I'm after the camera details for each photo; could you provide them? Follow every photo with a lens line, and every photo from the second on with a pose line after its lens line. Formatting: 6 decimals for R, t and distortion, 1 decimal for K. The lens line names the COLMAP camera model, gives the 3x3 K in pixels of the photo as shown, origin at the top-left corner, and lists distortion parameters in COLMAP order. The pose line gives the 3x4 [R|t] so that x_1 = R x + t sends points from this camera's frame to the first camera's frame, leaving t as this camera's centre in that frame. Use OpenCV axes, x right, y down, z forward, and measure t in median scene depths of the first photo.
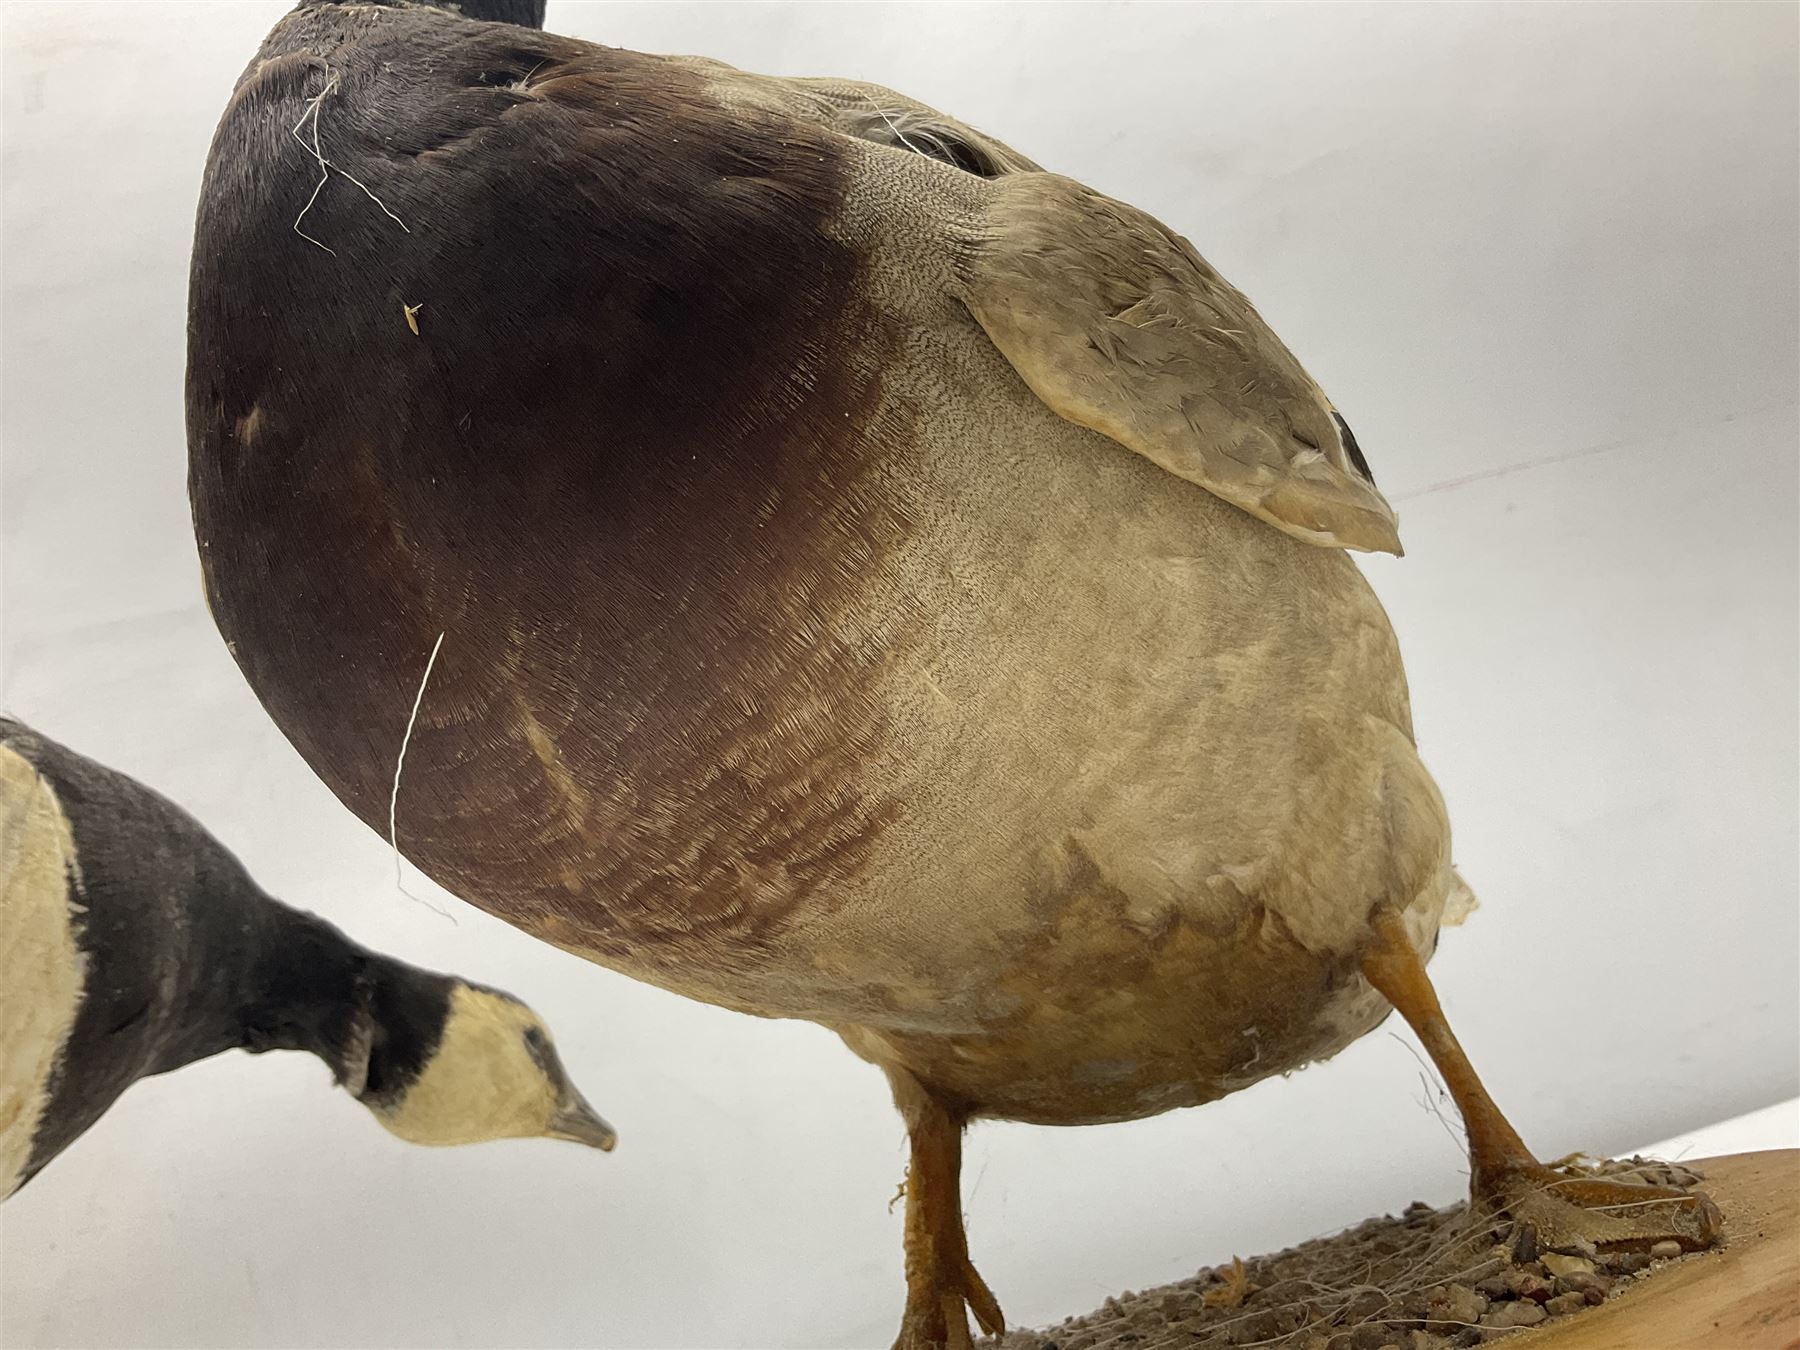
lens RADIAL K [[1515.4, 0, 896.9], [0, 1515.4, 668.1], [0, 0, 1]] dist [0.138507, -0.309948]
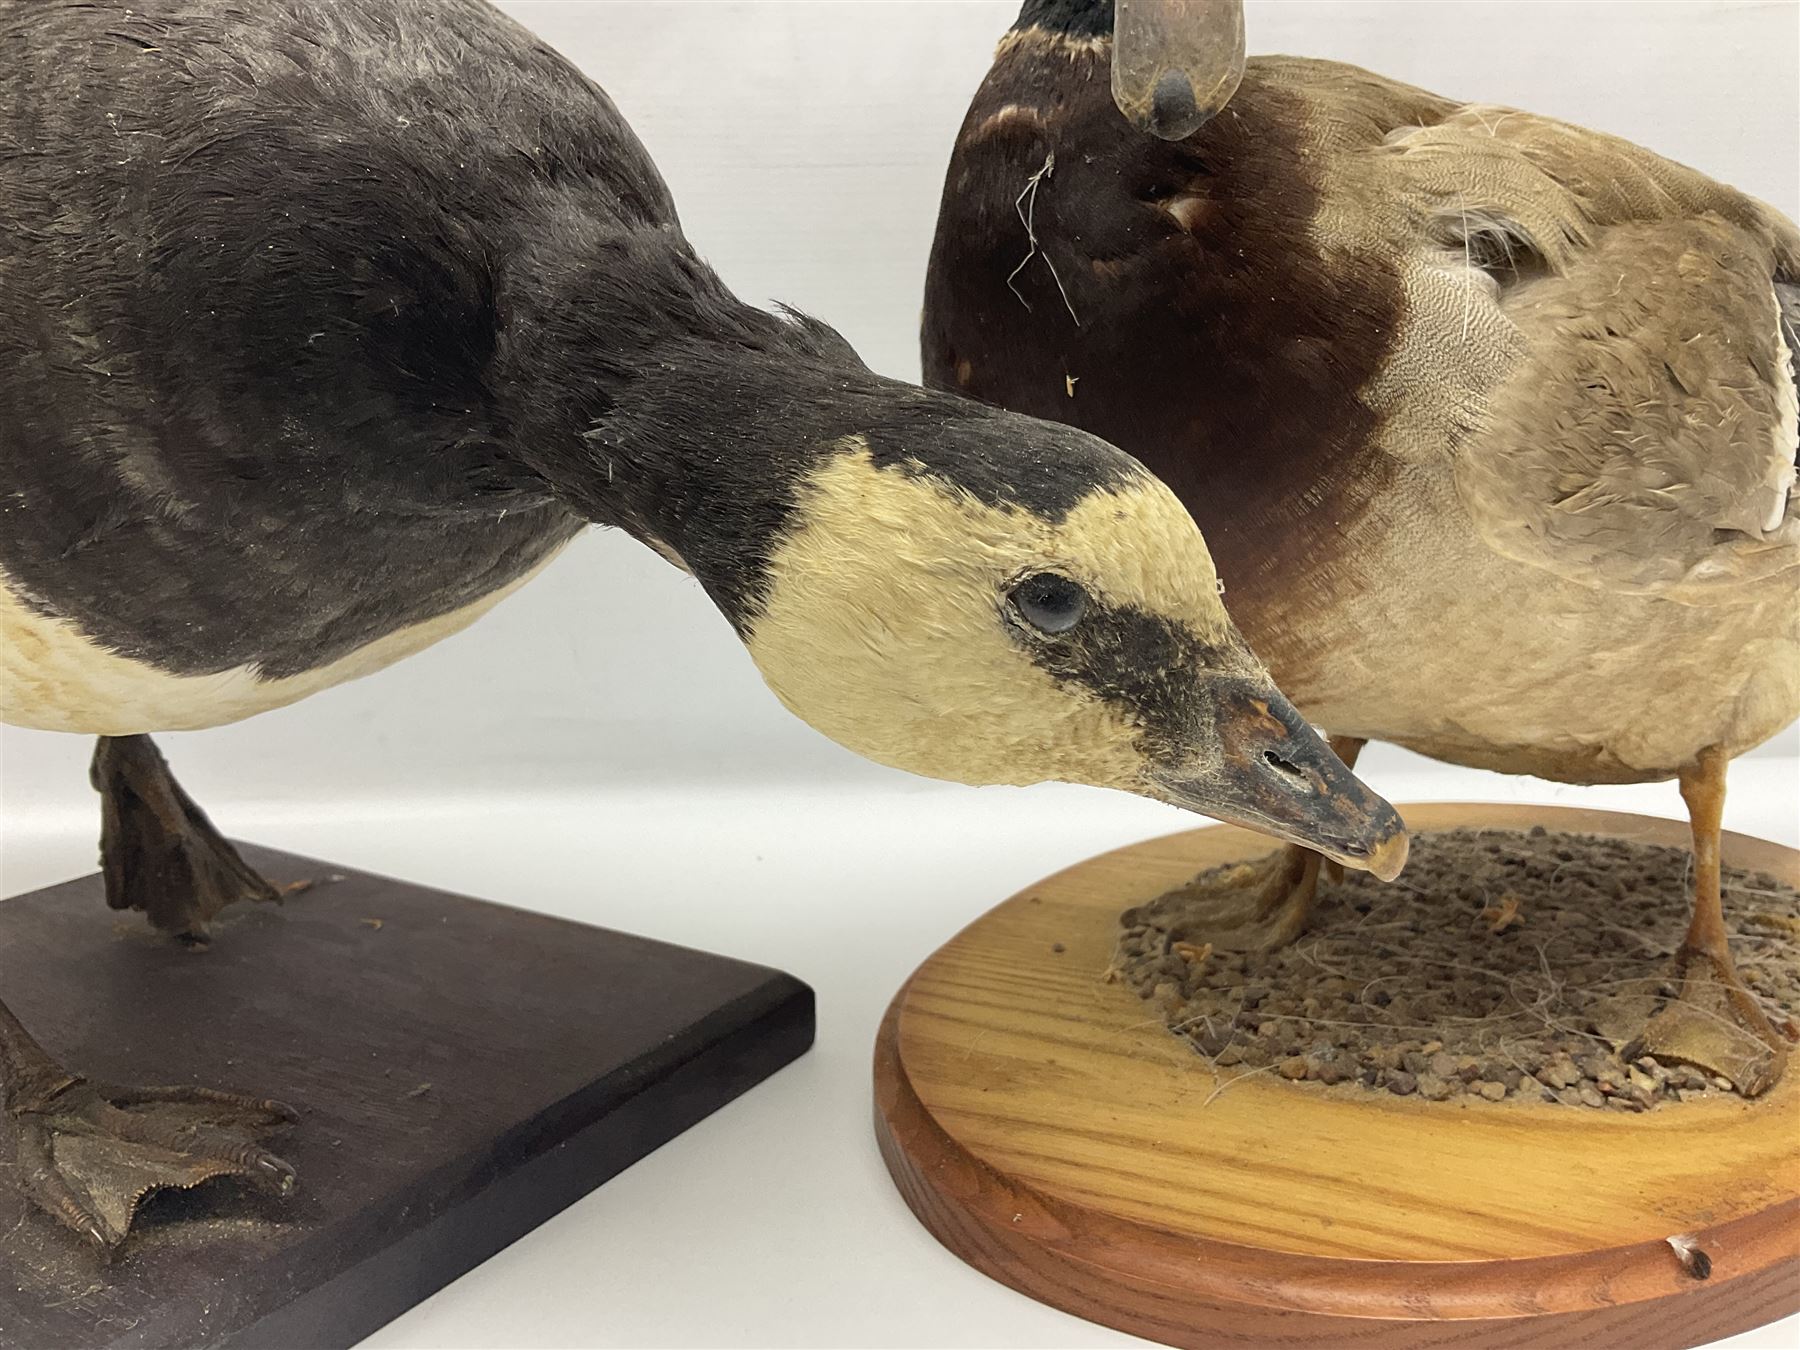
lens RADIAL K [[1515.4, 0, 896.9], [0, 1515.4, 668.1], [0, 0, 1]] dist [0.138507, -0.309948]
pose [[0.912661, 0.302750, -0.274575, 0.025080], [-0.095248, 0.810847, 0.577455, -0.798855], [0.397464, -0.500868, 0.768865, -0.343616]]
